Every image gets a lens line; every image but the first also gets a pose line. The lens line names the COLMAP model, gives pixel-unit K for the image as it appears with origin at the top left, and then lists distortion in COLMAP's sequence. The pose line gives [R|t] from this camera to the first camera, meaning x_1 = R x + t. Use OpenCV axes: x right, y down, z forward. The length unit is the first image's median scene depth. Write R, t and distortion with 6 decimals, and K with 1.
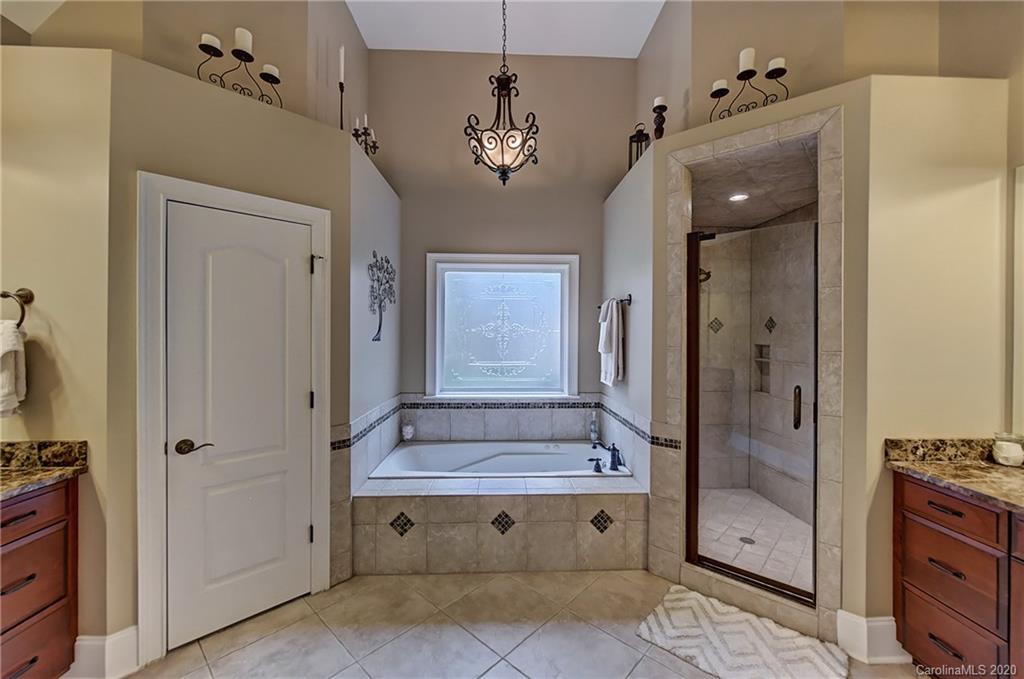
lens RADIAL K [[406.3, 0, 517.2], [0, 406.3, 335.6], [0, 0, 1]] dist [0.001229, -0.001991]
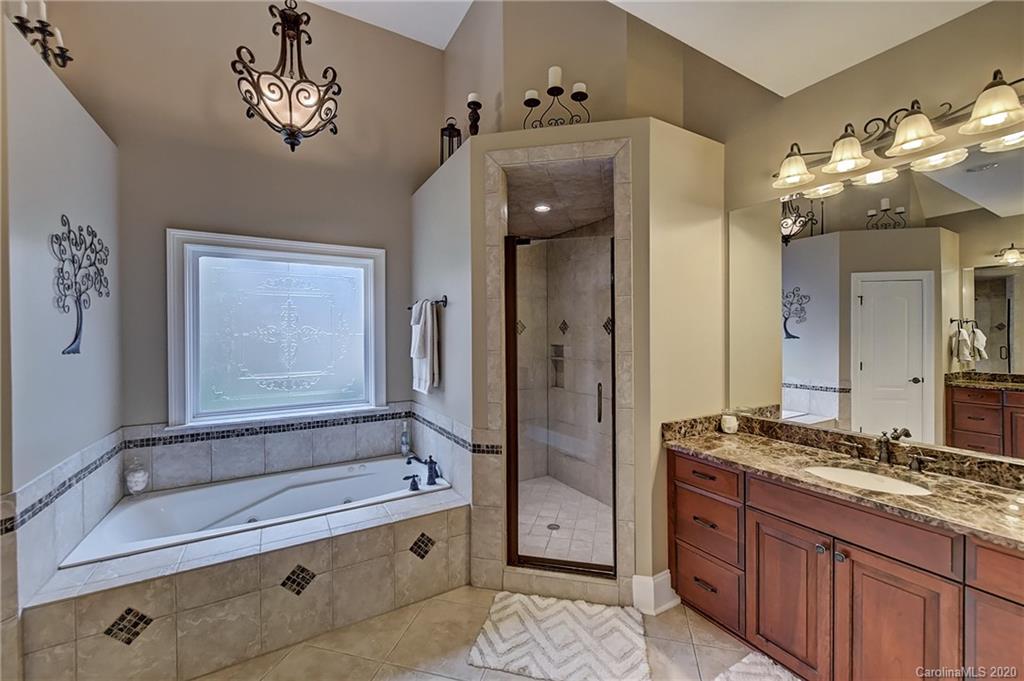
lens RADIAL K [[406.3, 0, 516.2], [0, 406.3, 337.5], [0, 0, 1]] dist [0.001229, -0.001991]
pose [[0.881426, -0.014145, 0.472111, -0.028865], [0.012457, 0.999900, 0.006702, -0.009901], [-0.472158, -0.000026, 0.881514, 0.106905]]
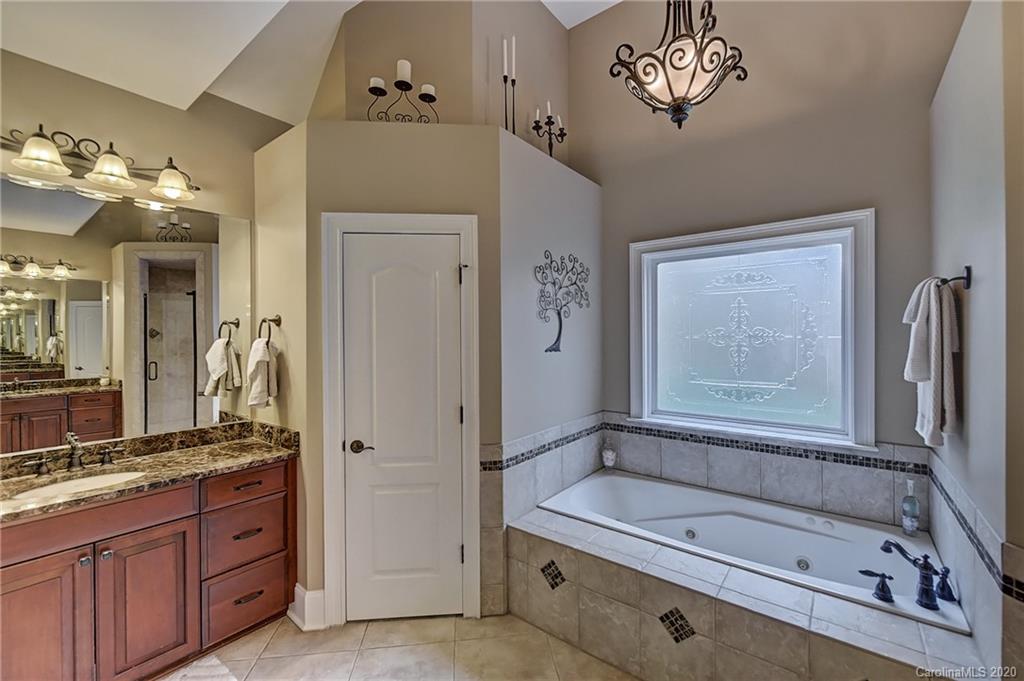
lens RADIAL K [[421.4, 0, 515.5], [0, 421.4, 335.7], [0, 0, 1]] dist [-0.000462, -0.001514]
pose [[0.763925, -0.009057, -0.645242, 0.218532], [0.007355, 0.999959, -0.005328, -0.020996], [0.645264, -0.000675, 0.763960, 0.292853]]
